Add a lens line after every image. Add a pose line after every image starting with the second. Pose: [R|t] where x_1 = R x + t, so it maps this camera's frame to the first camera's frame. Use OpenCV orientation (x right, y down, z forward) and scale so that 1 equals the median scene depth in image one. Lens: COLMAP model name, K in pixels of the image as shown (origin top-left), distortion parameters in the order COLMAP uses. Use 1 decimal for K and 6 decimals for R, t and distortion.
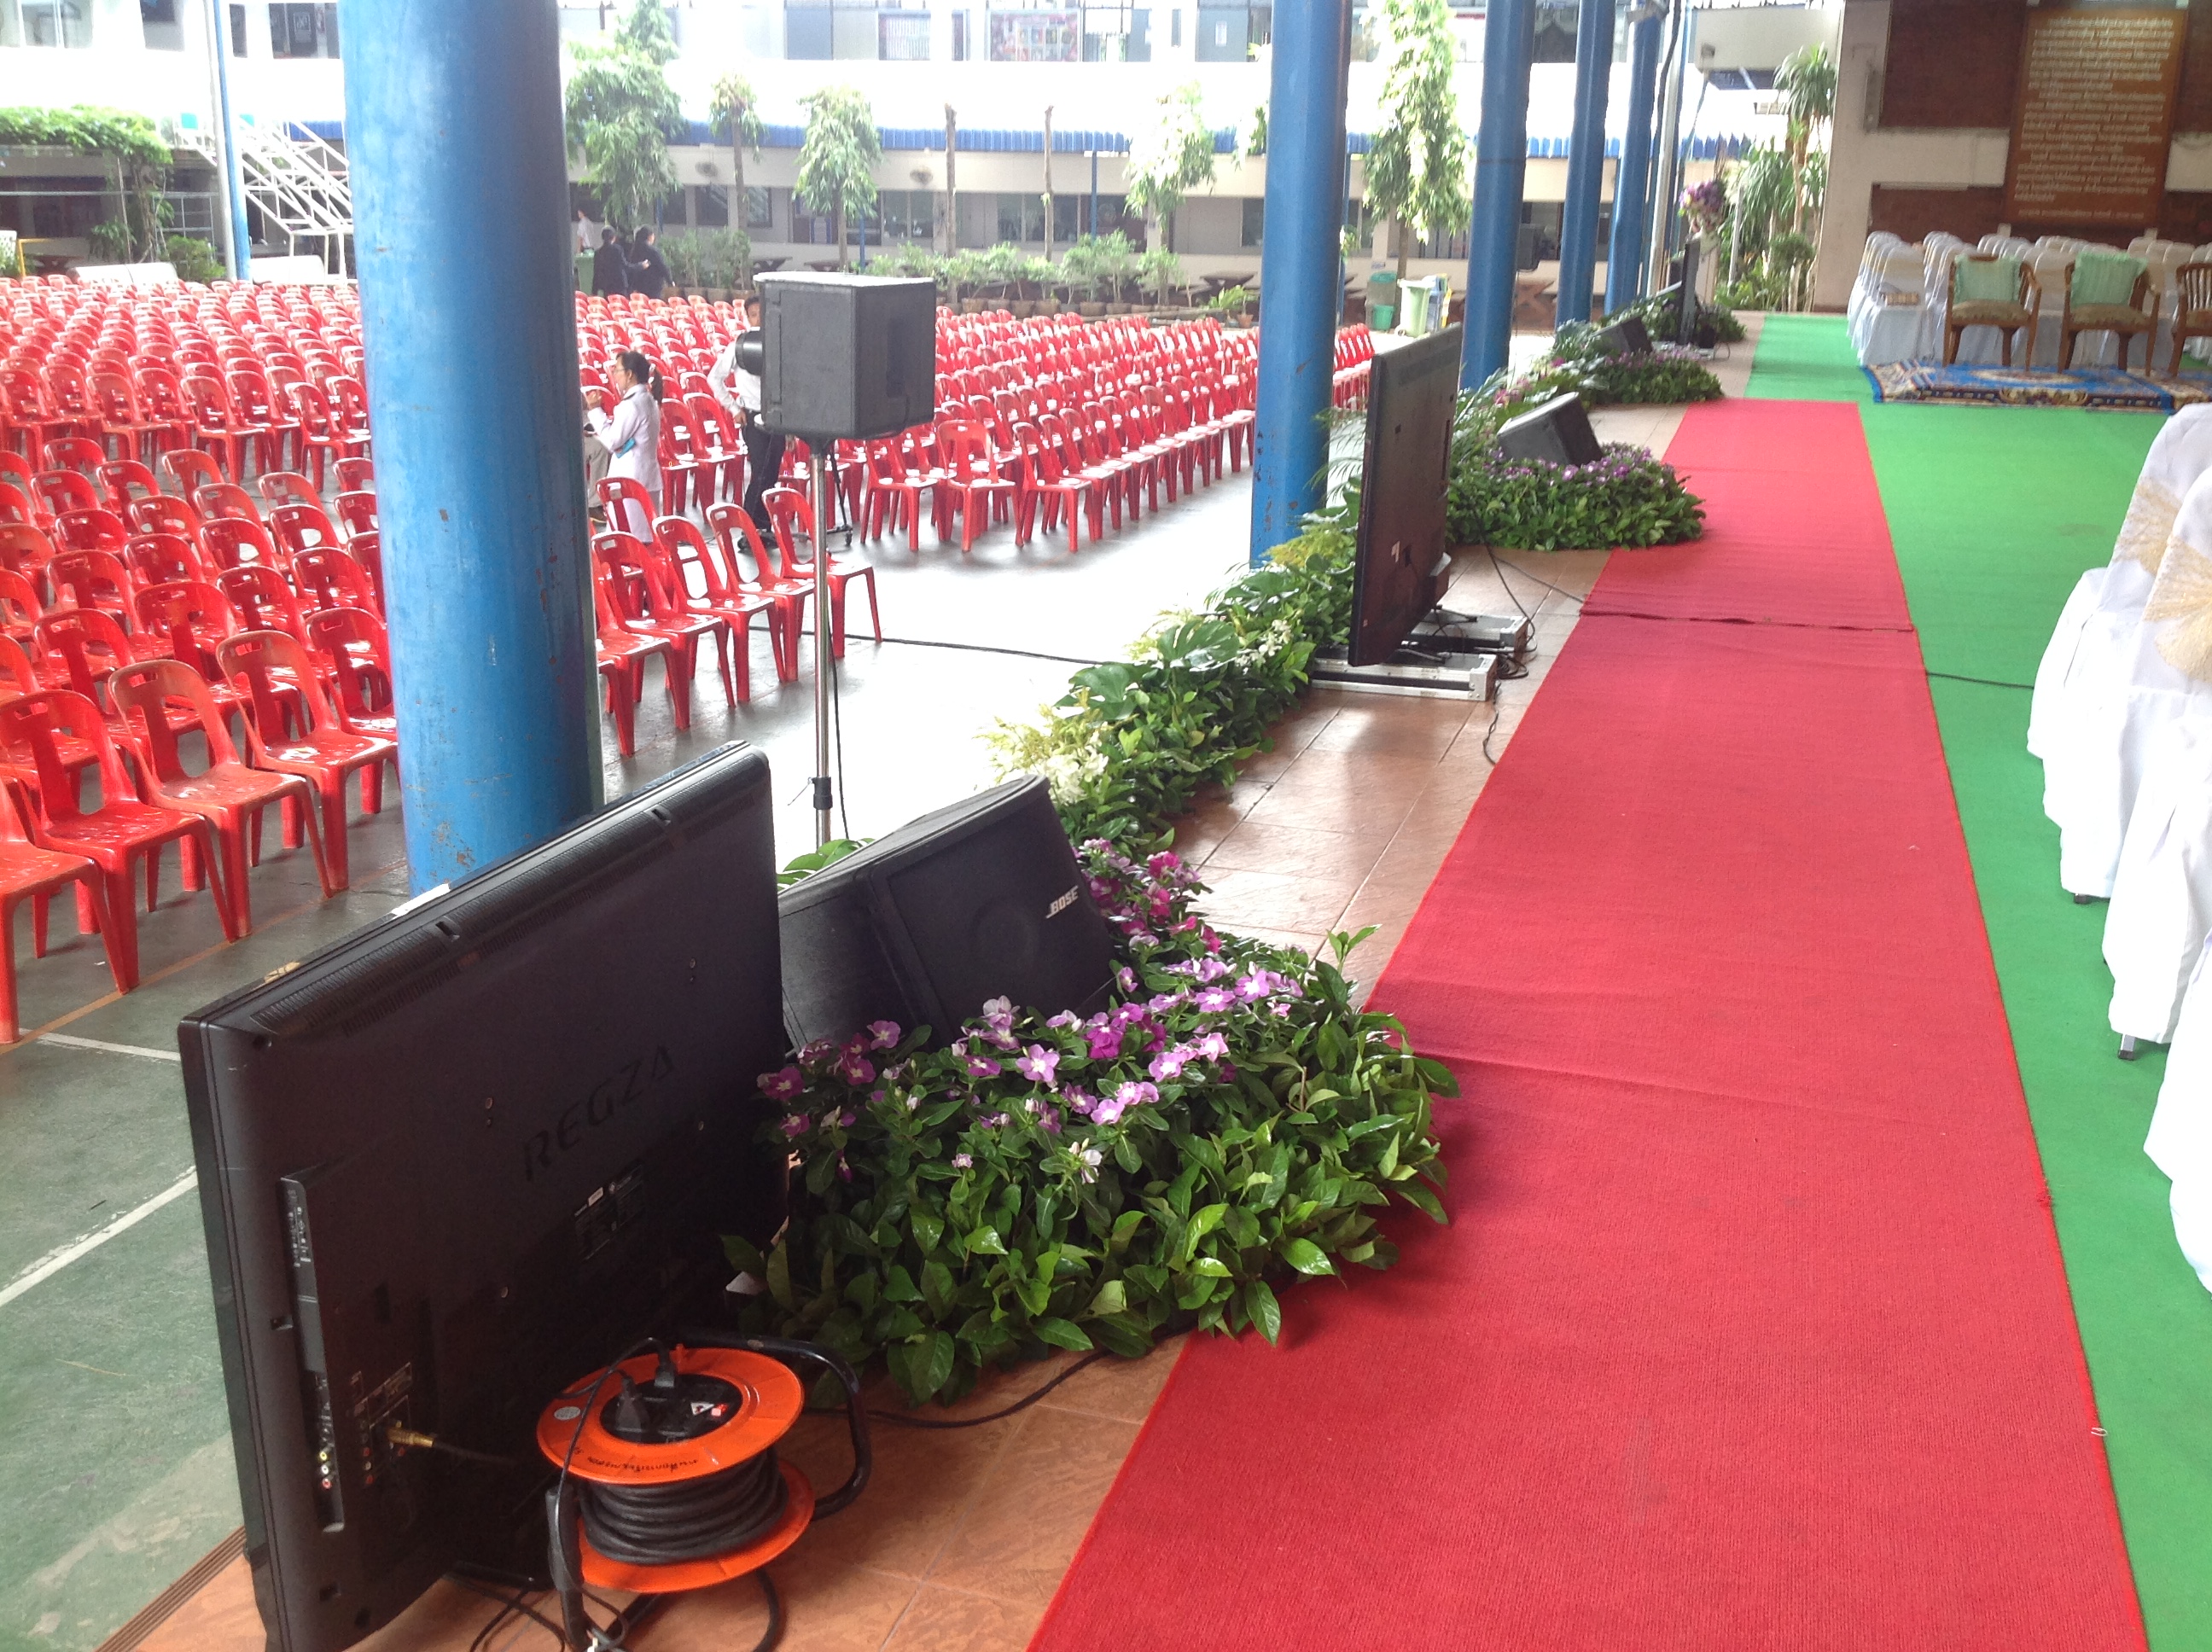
lens RADIAL K [[2163.0, 0, 1106.0], [0, 2163.0, 826.0], [0, 0, 1]] dist [0.184902, -0.447182]
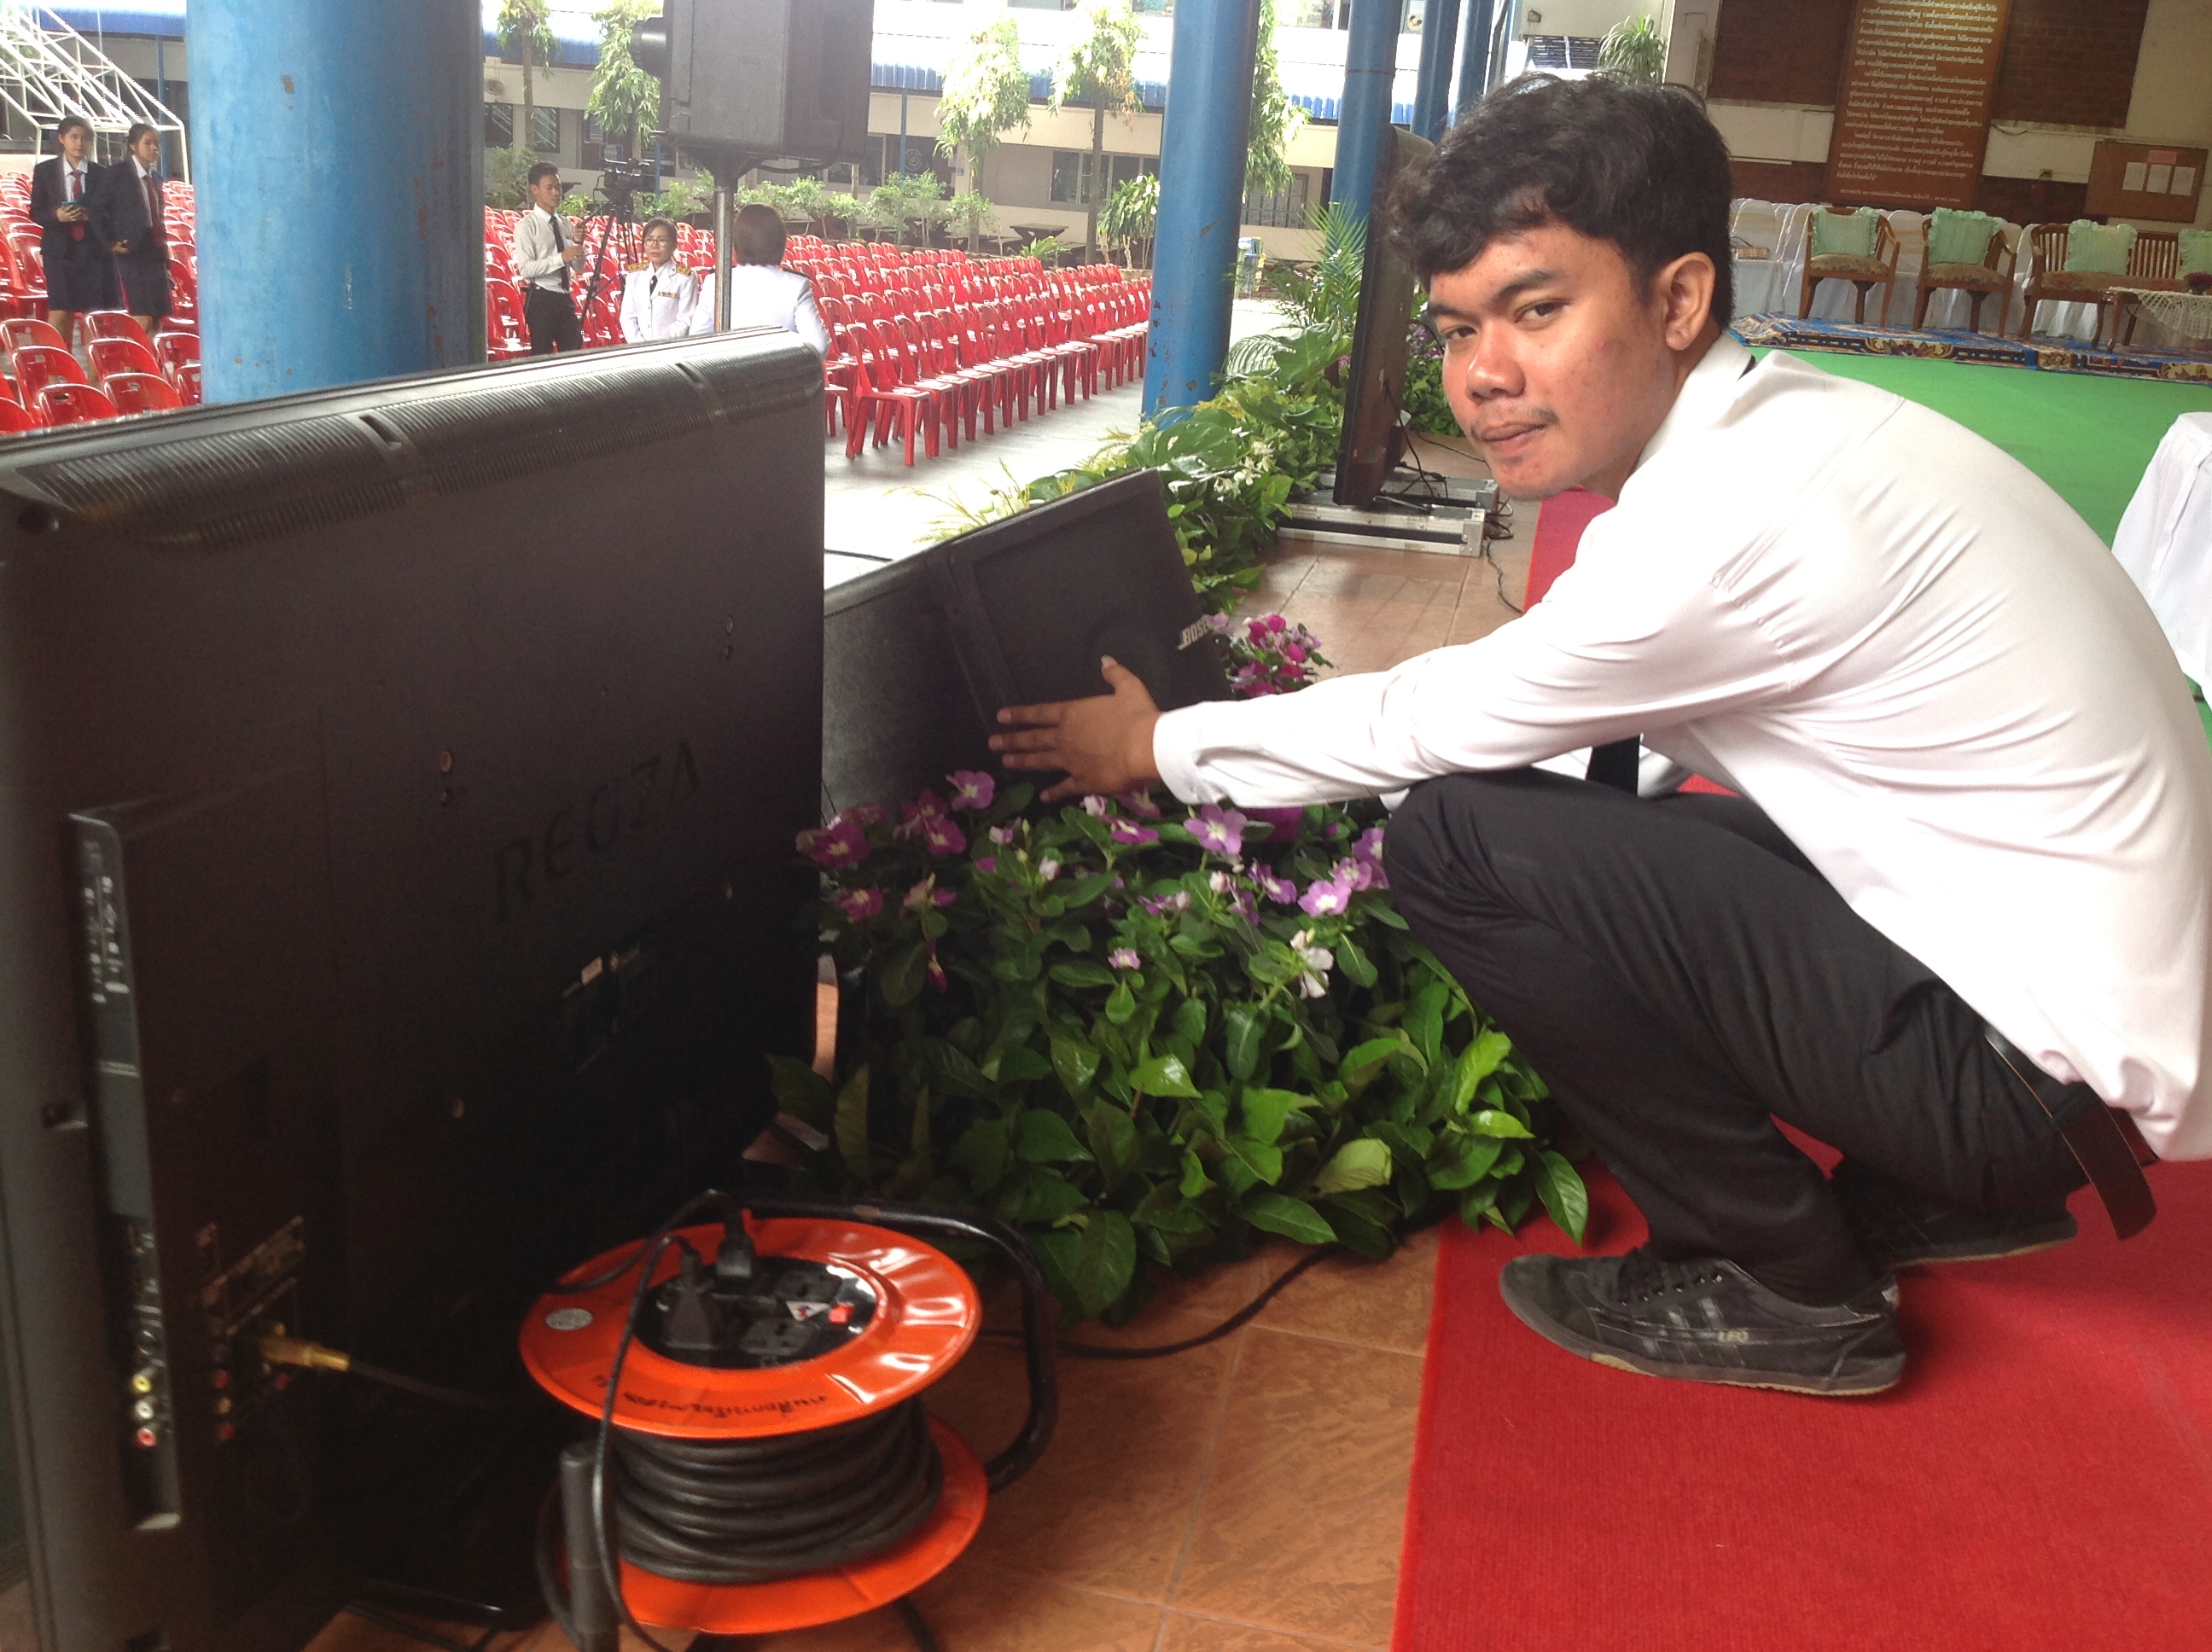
lens RADIAL K [[2190.2, 0, 1106.0], [0, 2190.2, 826.0], [0, 0, 1]] dist [0.136746, -0.295846]
pose [[0.994692, 0.023756, 0.100120, -0.131543], [-0.024767, 0.999654, 0.008870, 0.102824], [-0.099874, -0.011303, 0.994936, 0.326944]]
